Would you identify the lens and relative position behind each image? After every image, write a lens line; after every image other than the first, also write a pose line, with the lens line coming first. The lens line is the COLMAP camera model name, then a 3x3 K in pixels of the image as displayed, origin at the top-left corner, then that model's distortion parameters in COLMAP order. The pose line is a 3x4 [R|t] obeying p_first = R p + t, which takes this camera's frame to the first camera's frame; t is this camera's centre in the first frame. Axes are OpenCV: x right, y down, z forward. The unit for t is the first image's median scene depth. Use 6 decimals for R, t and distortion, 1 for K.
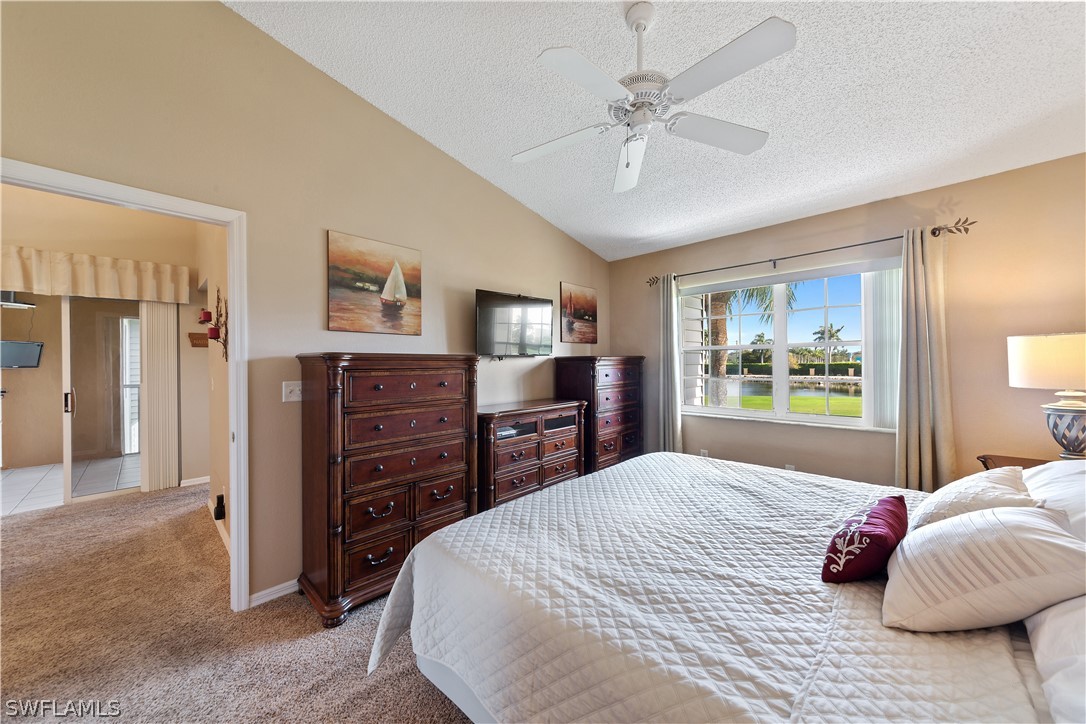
lens RADIAL K [[371.5, 0, 536.0], [0, 371.5, 361.5], [0, 0, 1]] dist [-0.000430, 0.000007]
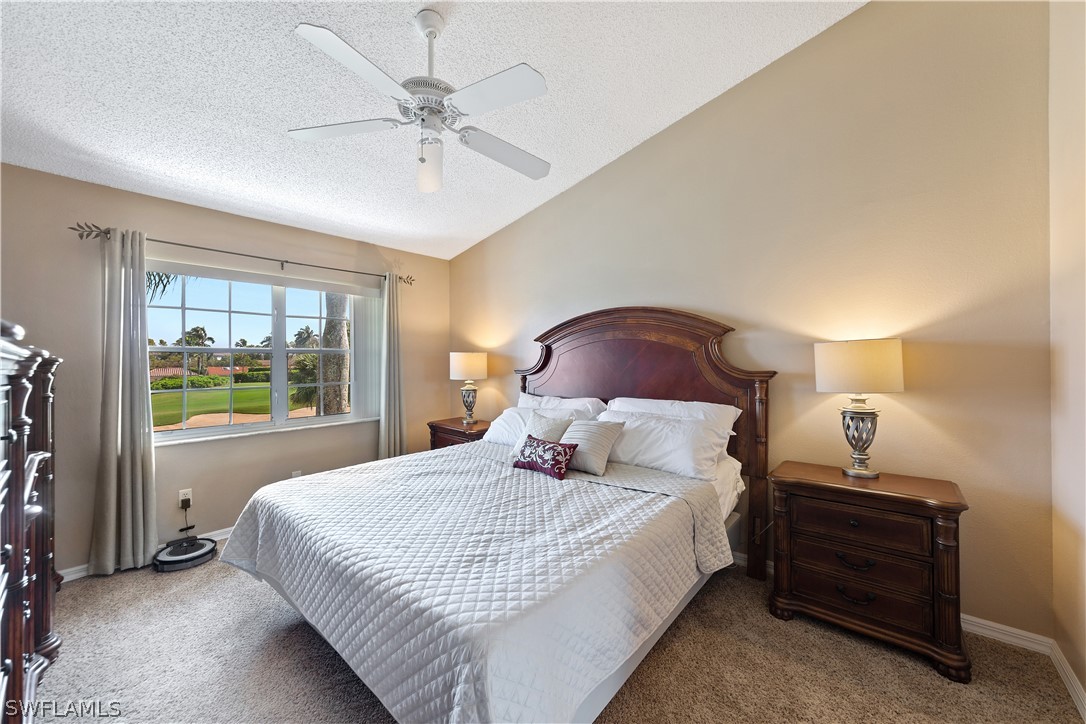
lens RADIAL K [[395.2, 0, 543.0], [0, 395.2, 362.0], [0, 0, 1]] dist [0.000246, -0.000033]
pose [[-0.041937, 0.013203, 0.999033, -0.961723], [0.010577, 0.999863, -0.012770, 0.013723], [-0.999064, 0.010032, -0.042071, 0.914816]]
